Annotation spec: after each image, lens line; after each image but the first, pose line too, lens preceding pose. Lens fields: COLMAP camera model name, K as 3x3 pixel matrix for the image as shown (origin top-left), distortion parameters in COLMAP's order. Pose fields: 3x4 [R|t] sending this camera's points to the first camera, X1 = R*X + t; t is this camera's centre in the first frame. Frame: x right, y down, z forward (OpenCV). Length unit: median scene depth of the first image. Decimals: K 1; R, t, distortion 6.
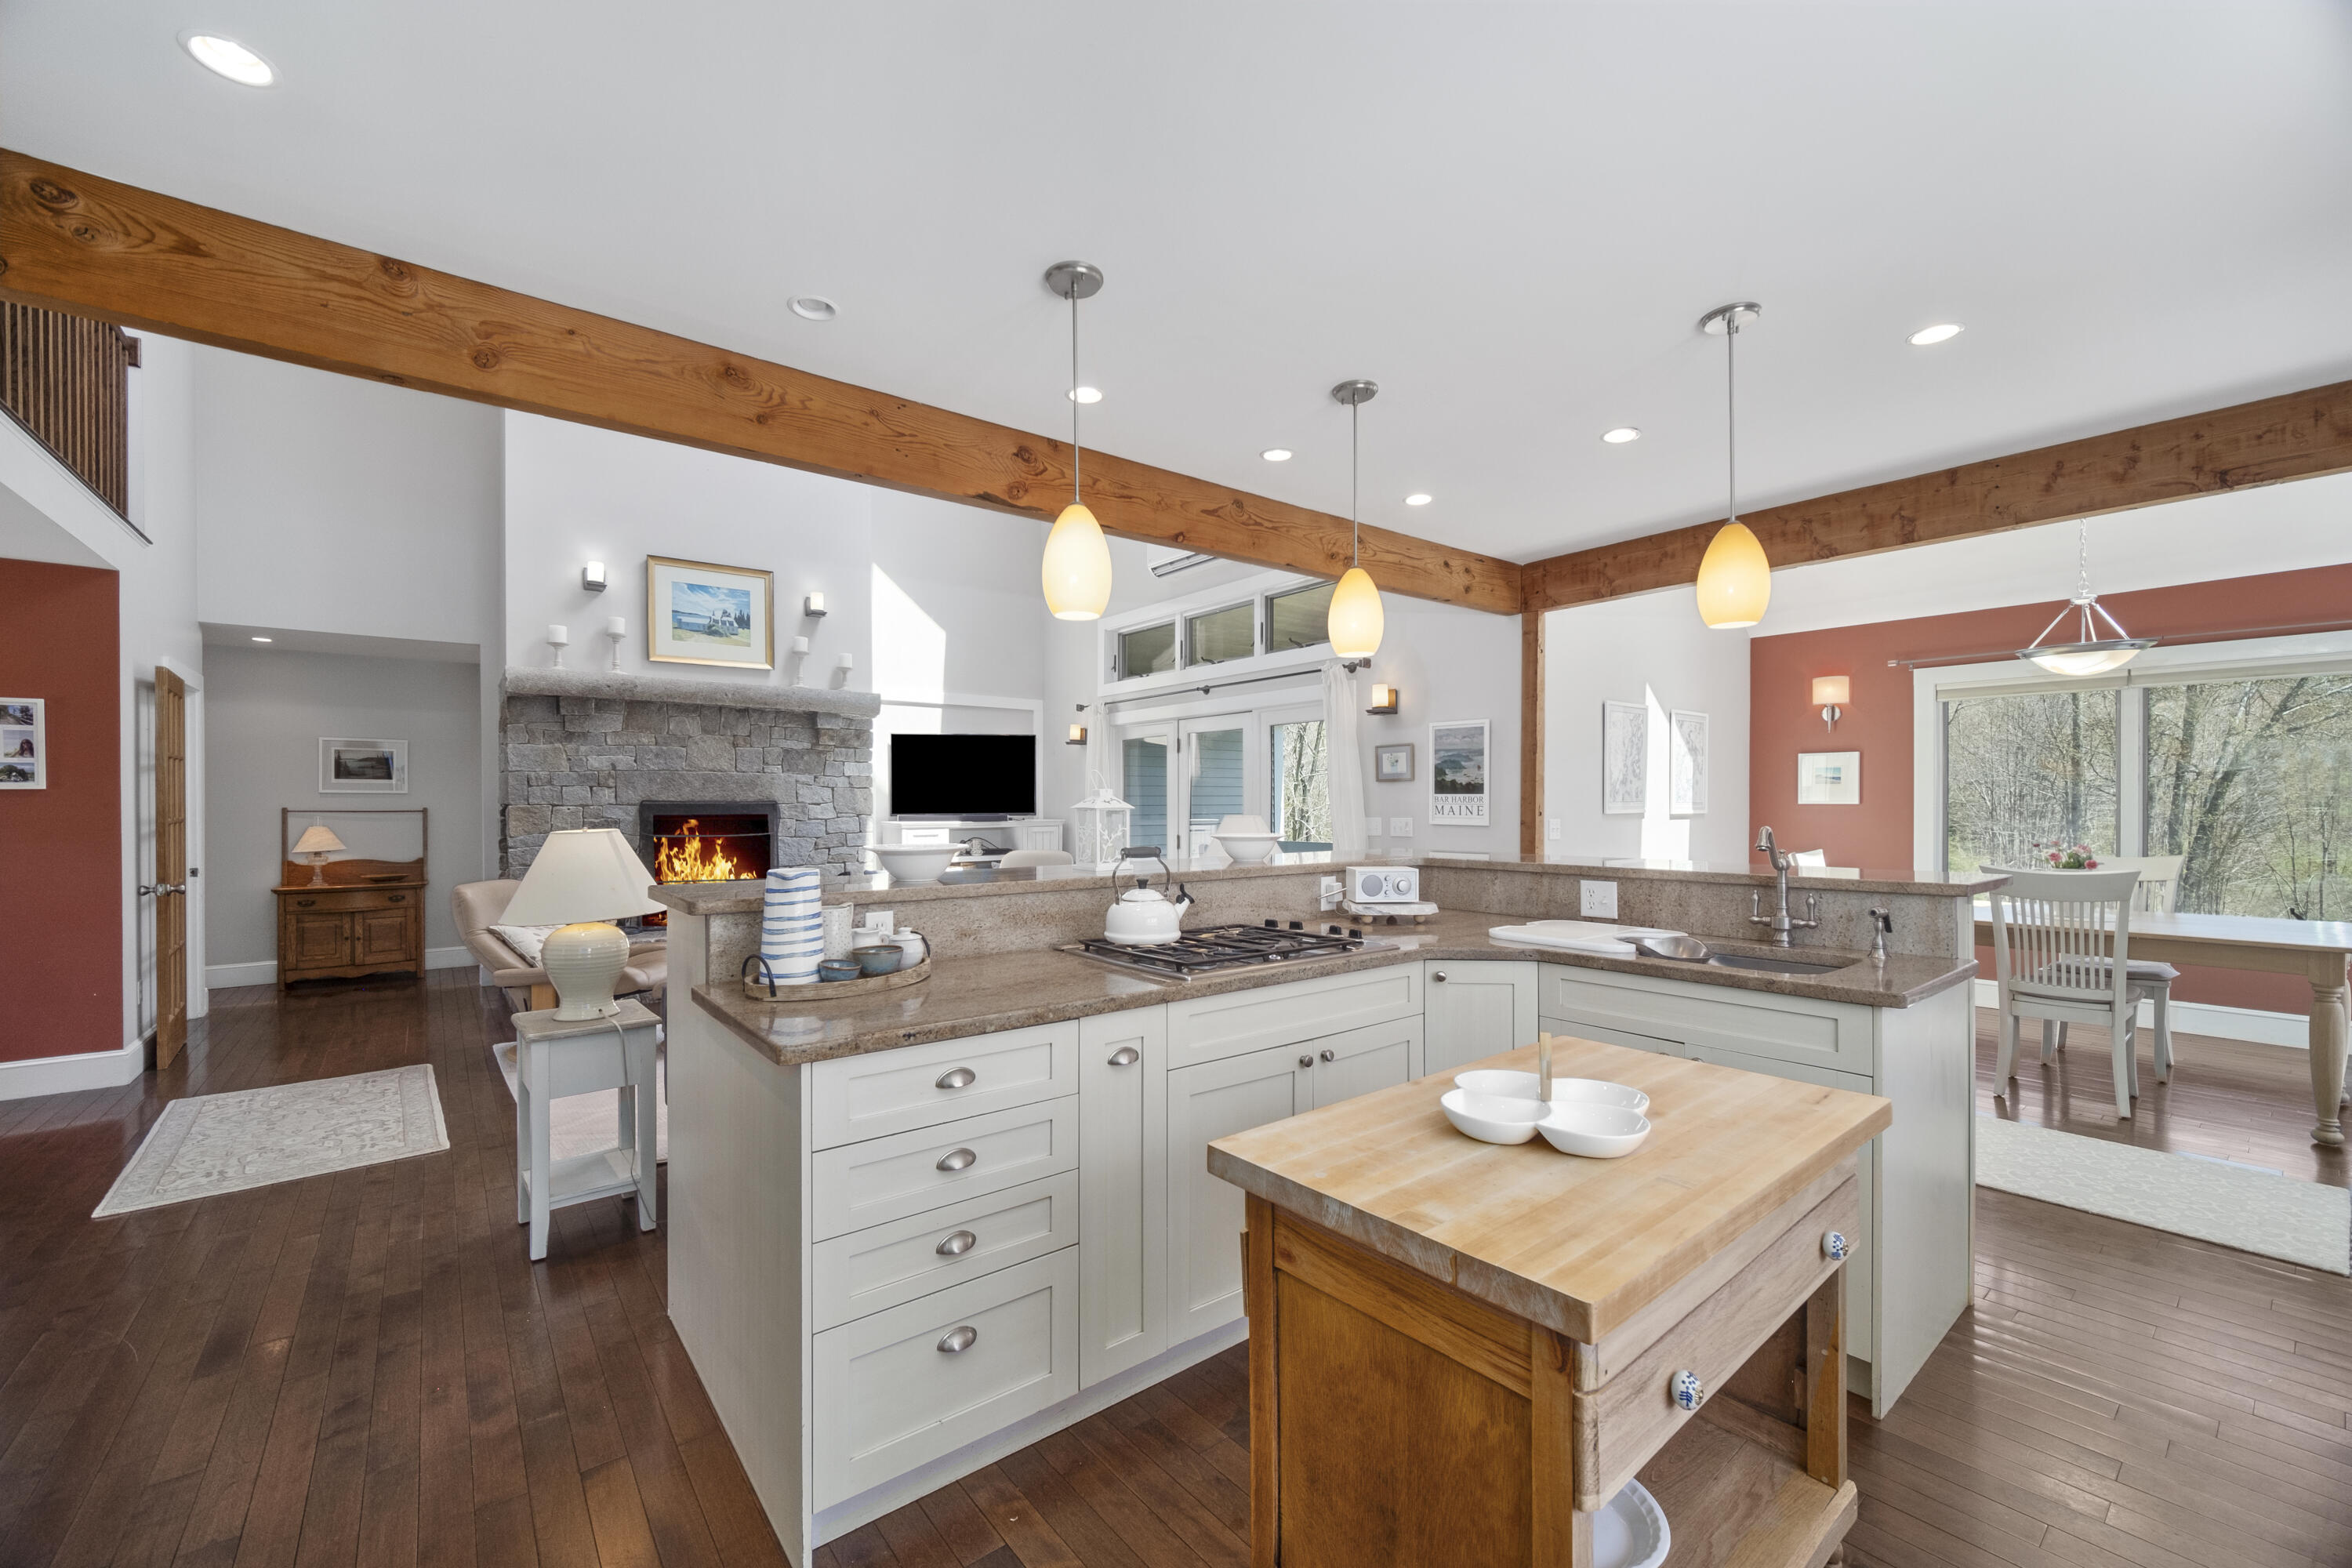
lens RADIAL K [[941.9, 0, 1171.7], [0, 941.9, 808.1], [0, 0, 1]] dist [-0.000139, -0.000175]
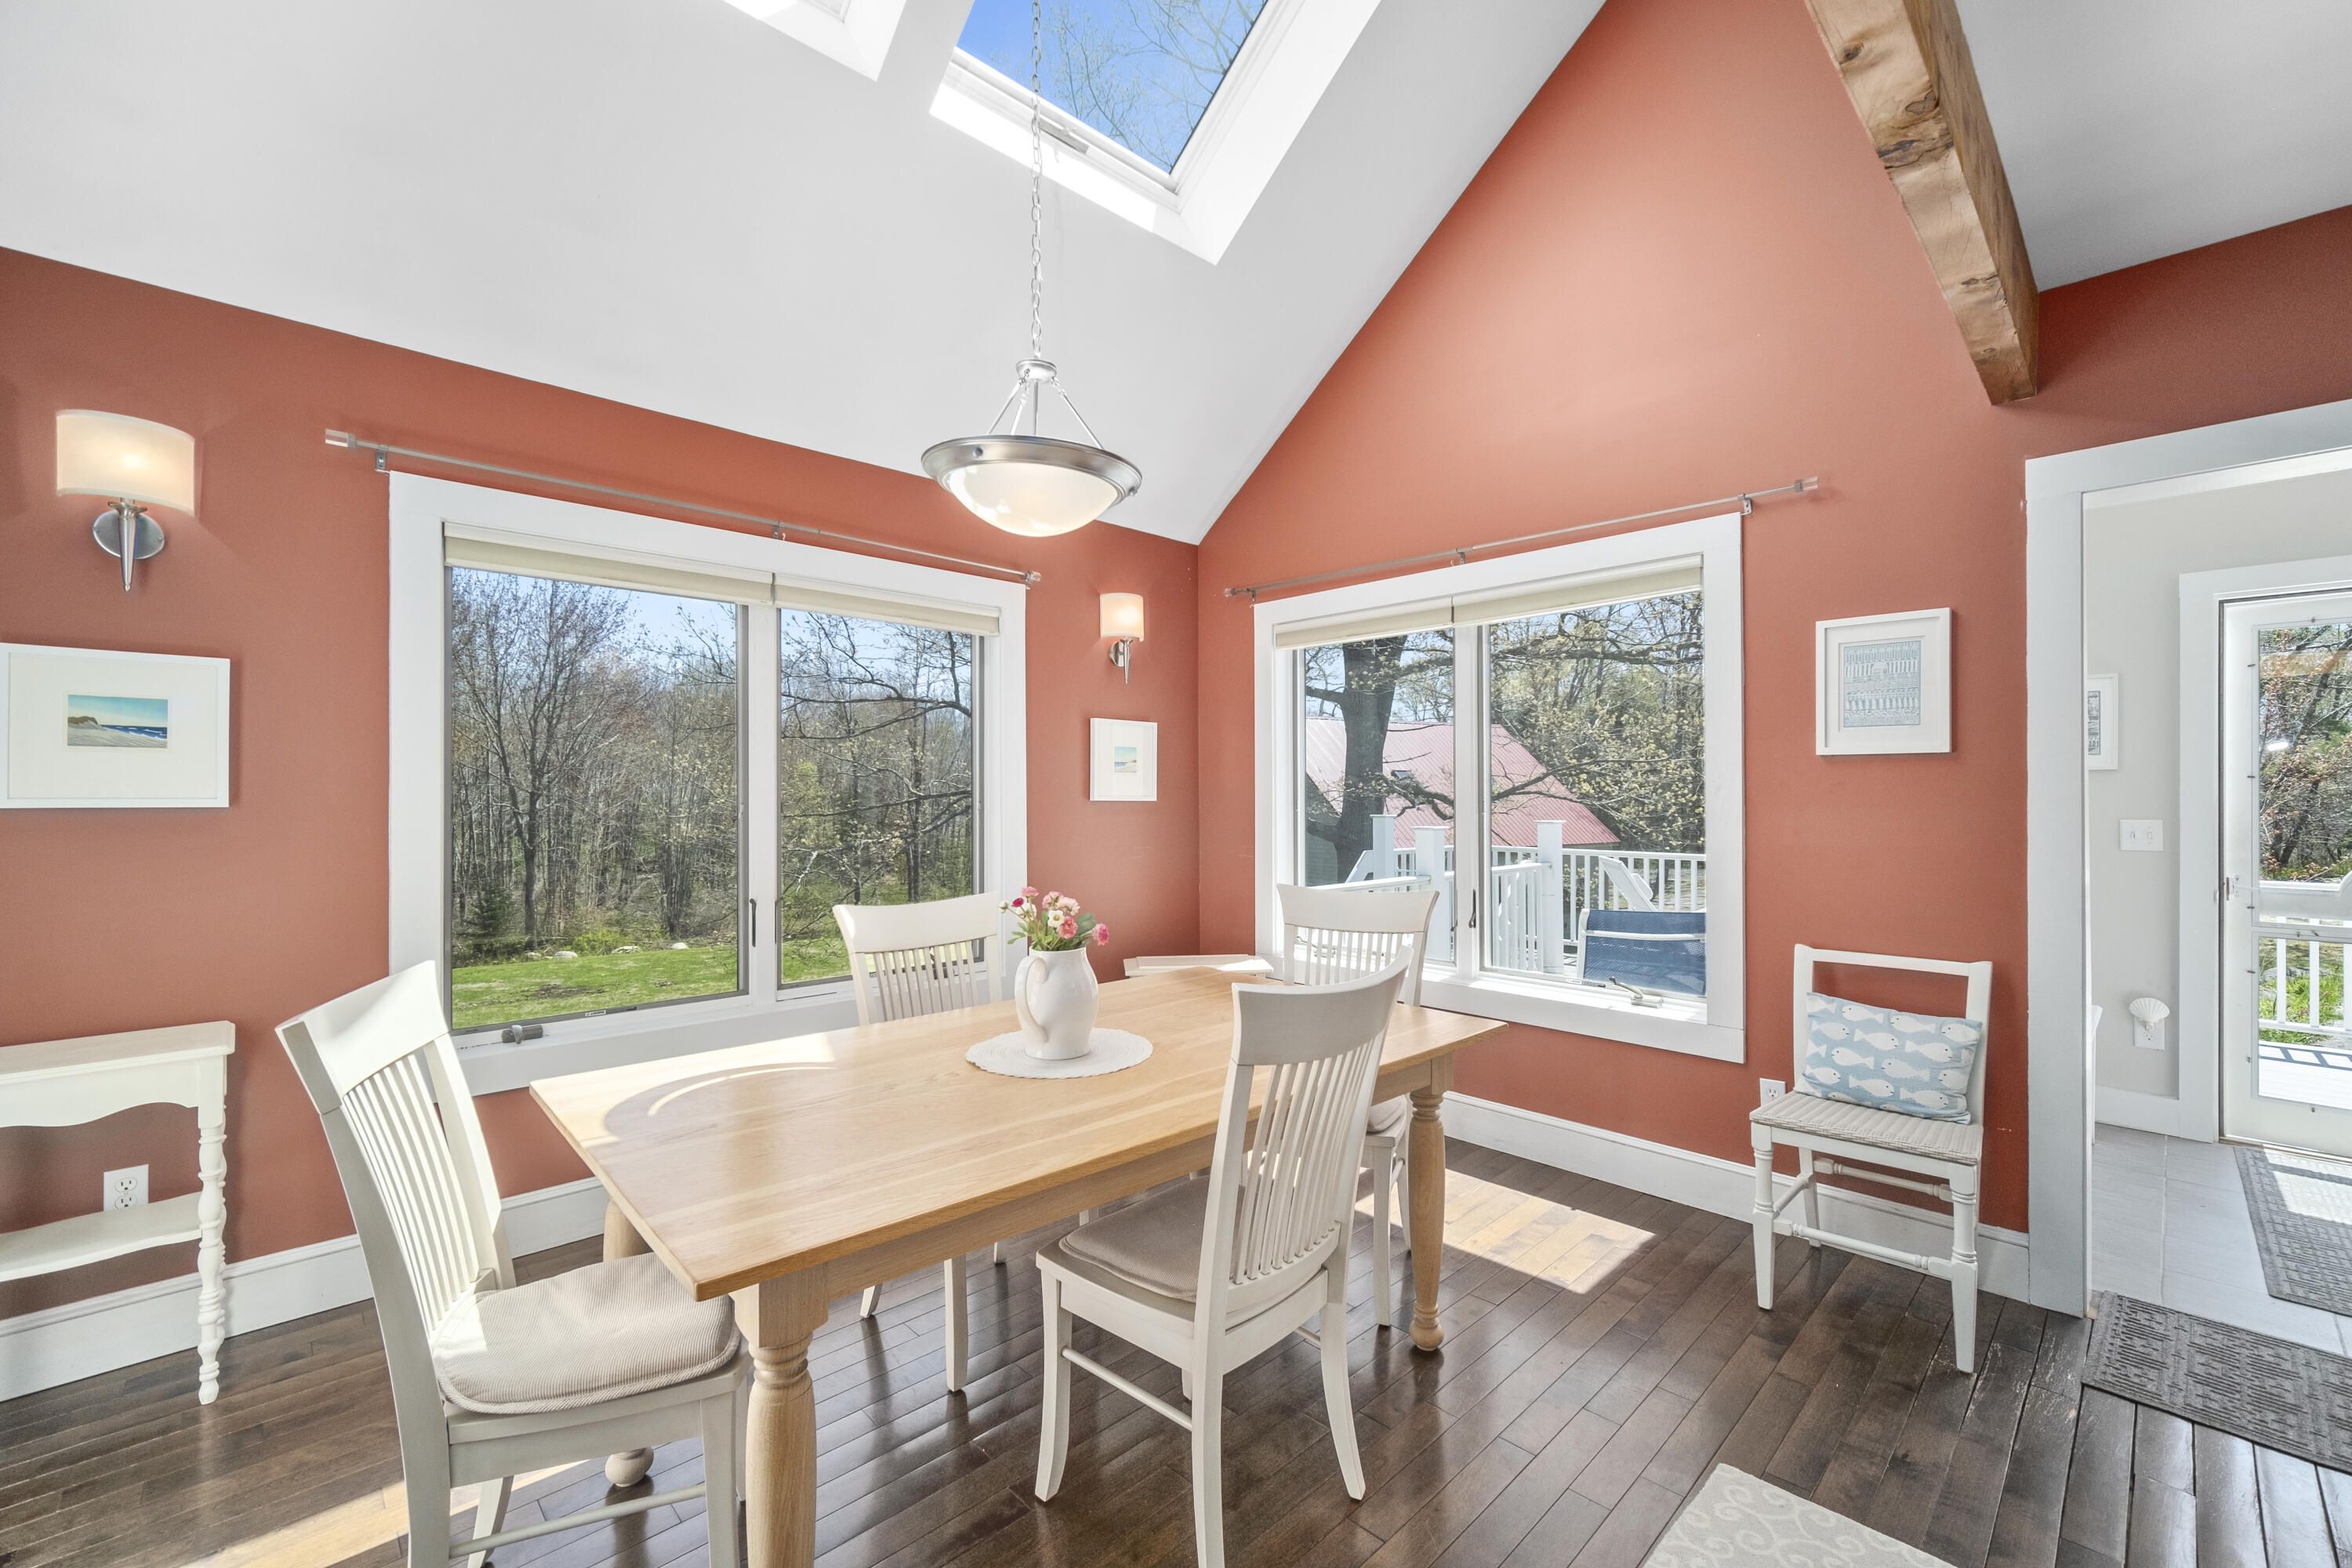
lens RADIAL K [[978.4, 0, 1189.3], [0, 978.4, 790.3], [0, 0, 1]] dist [-0.001518, -0.000921]
pose [[-0.100708, 0.008193, 0.994882, 0.487756], [0.008620, 0.999936, -0.007362, -0.007075], [-0.994879, 0.007834, -0.100772, 1.004509]]
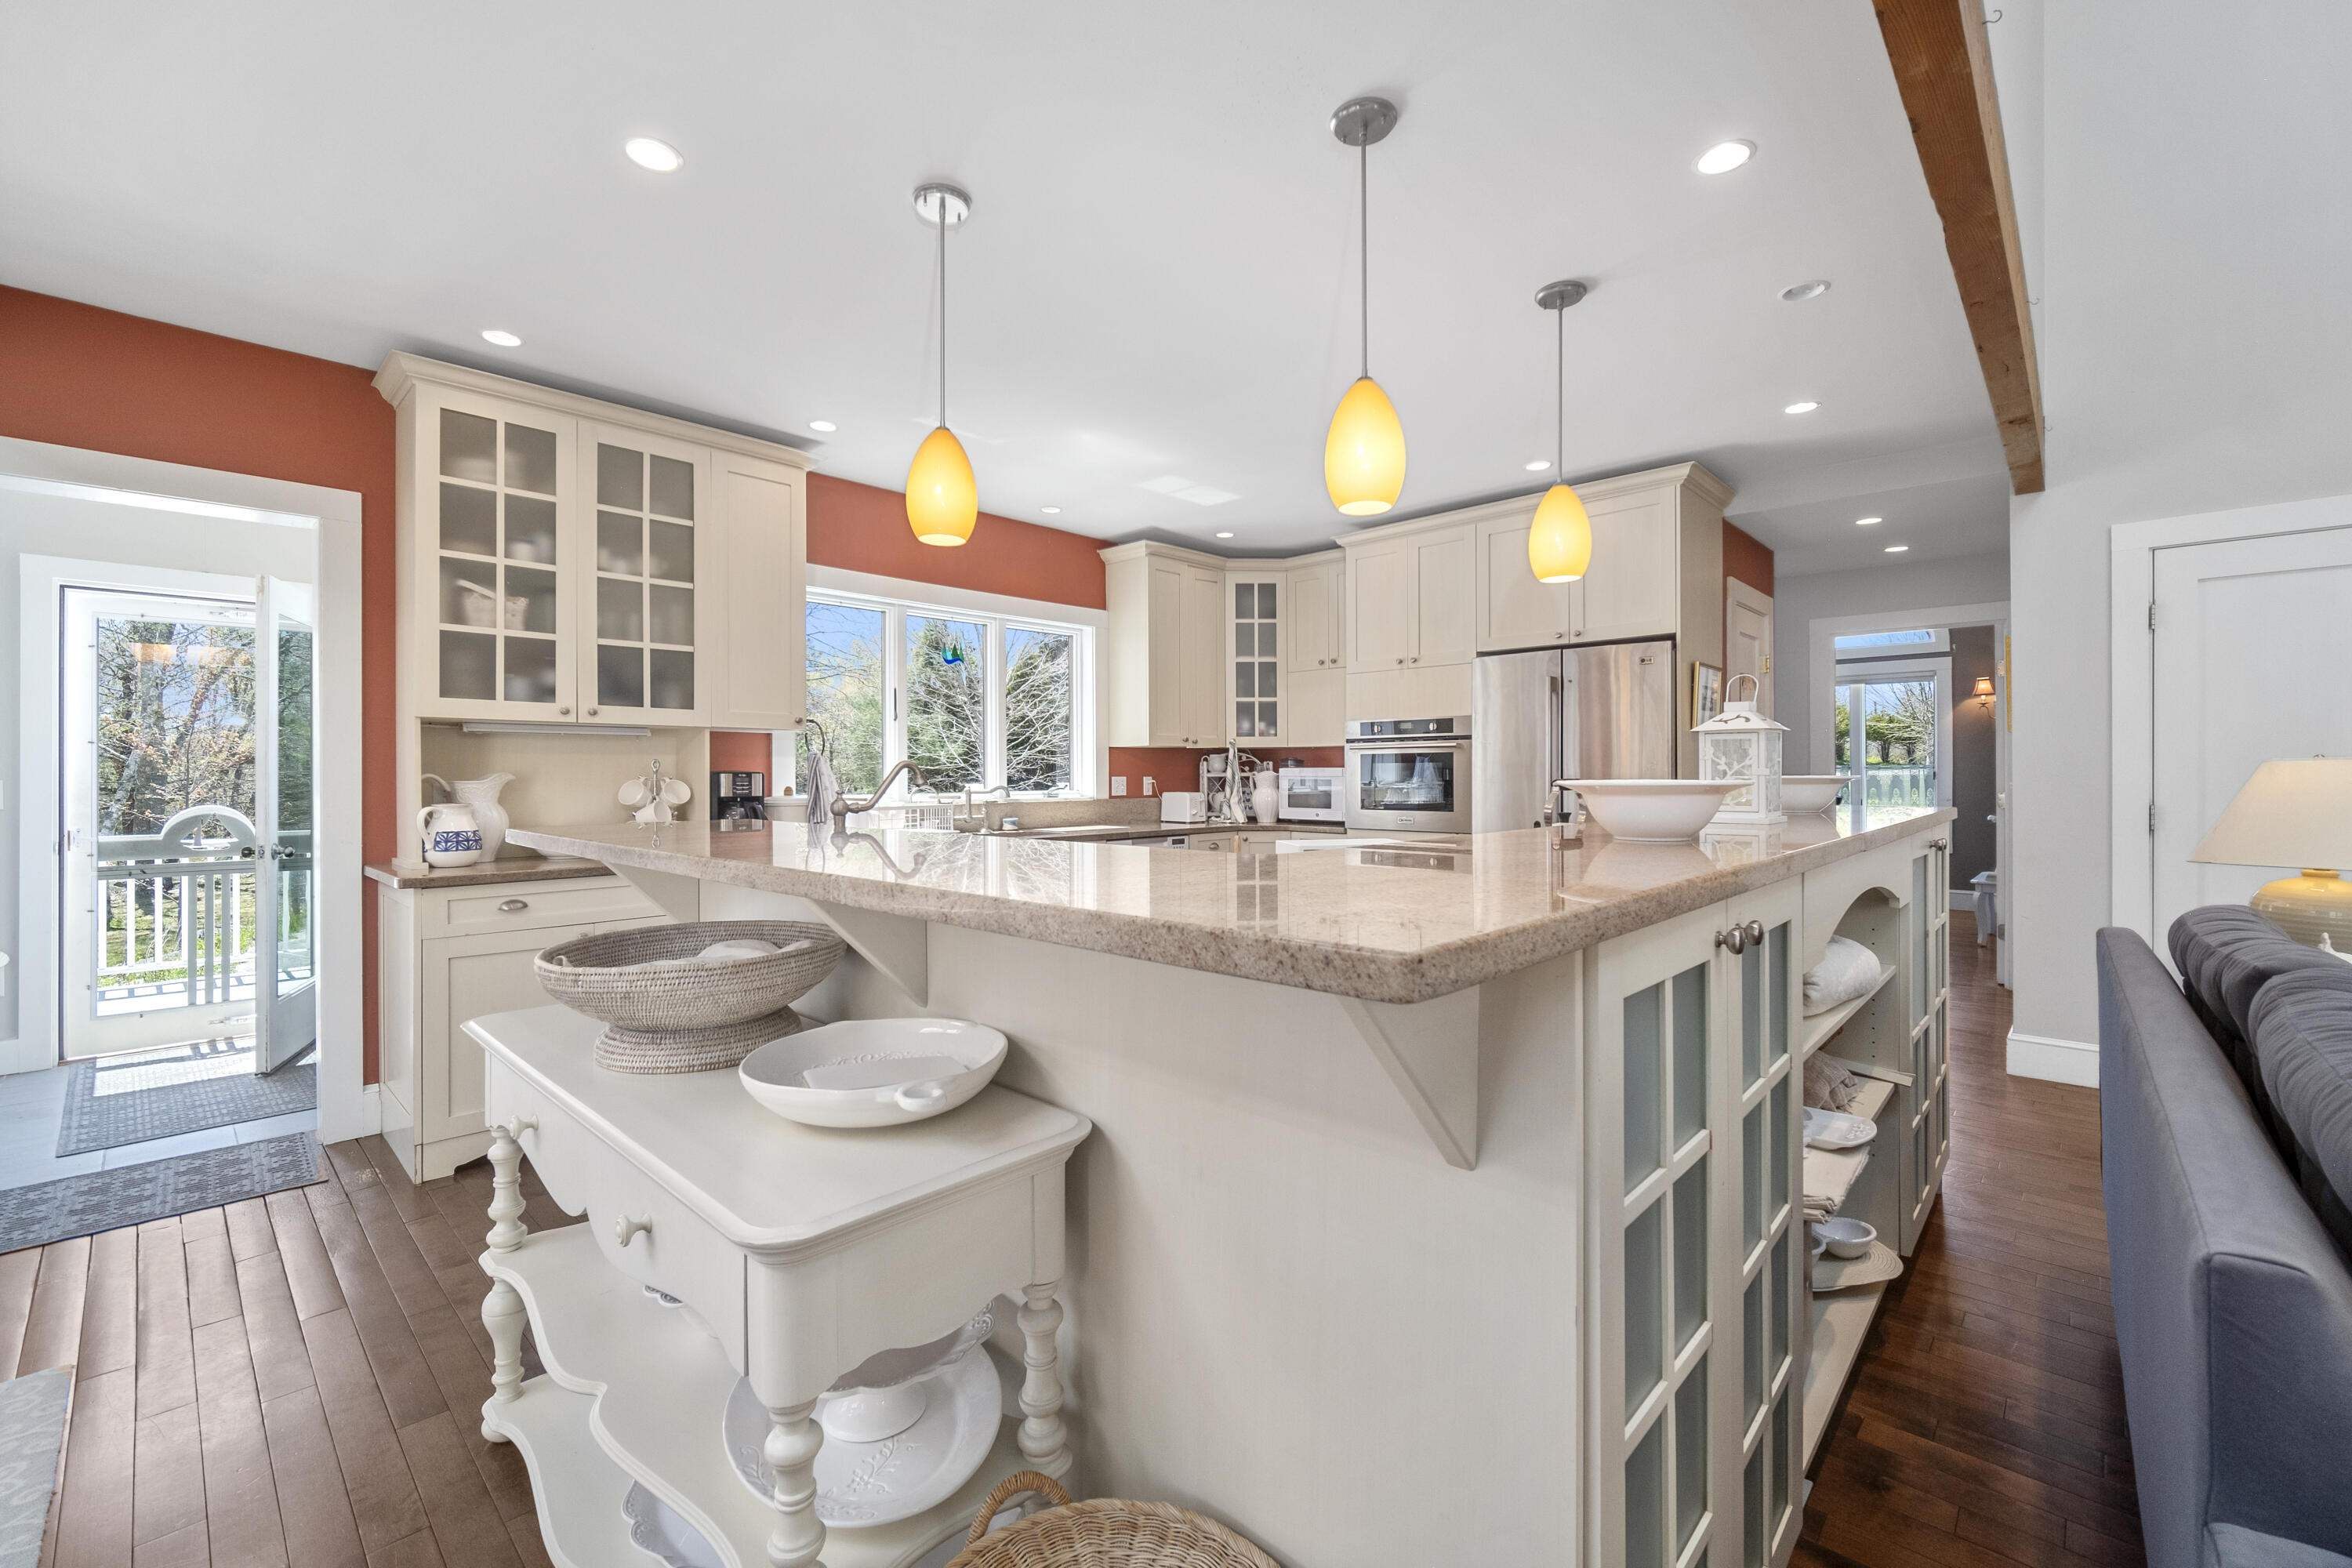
lens RADIAL K [[970.5, 0, 1171.5], [0, 970.5, 773.9], [0, 0, 1]] dist [-0.001715, -0.000443]
pose [[-0.990422, 0.007450, -0.137870, 0.290433], [0.006635, 0.999958, 0.006370, 0.016482], [0.137912, 0.005395, -0.990430, 1.118373]]
